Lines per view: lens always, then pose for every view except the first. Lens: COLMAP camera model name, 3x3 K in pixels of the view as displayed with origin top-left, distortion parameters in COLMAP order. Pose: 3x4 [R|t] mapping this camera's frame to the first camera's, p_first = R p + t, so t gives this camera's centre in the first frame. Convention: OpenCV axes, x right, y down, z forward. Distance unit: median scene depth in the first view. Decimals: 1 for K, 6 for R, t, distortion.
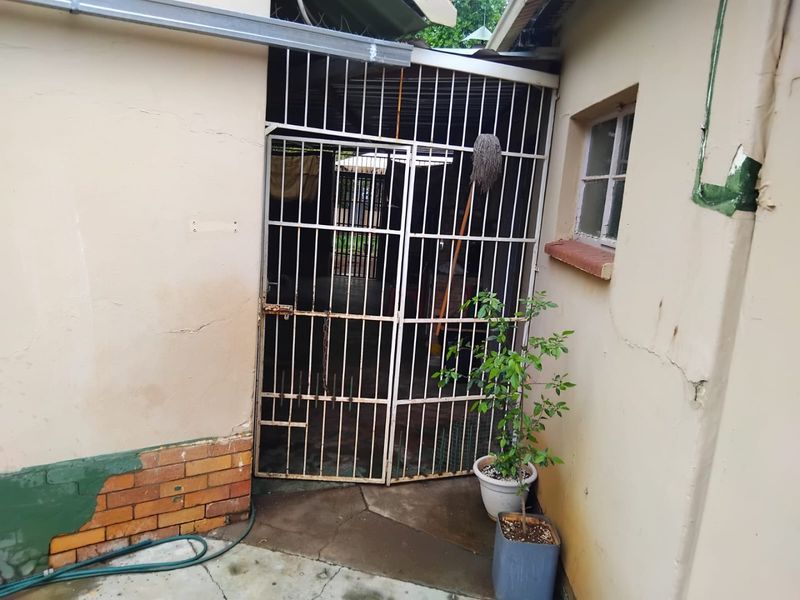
lens RADIAL K [[595.7, 0, 400.3], [0, 595.7, 301.4], [0, 0, 1]] dist [0.005966, -0.002161]
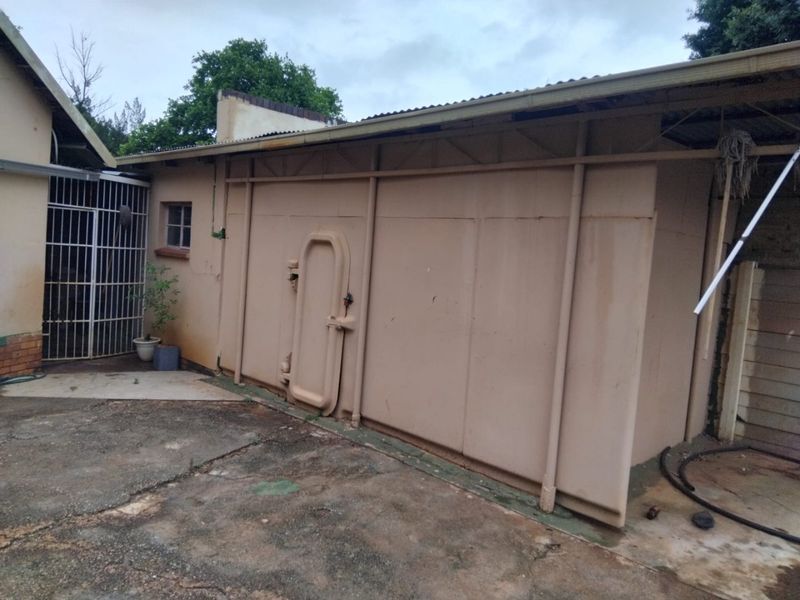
lens RADIAL K [[595.7, 0, 400.8], [0, 595.7, 300.2], [0, 0, 1]] dist [0.005966, -0.002161]
pose [[0.694707, -0.077849, 0.715067, -0.900243], [0.100326, 0.994896, 0.010844, 0.205298], [-0.712261, 0.064206, 0.698972, -1.584283]]
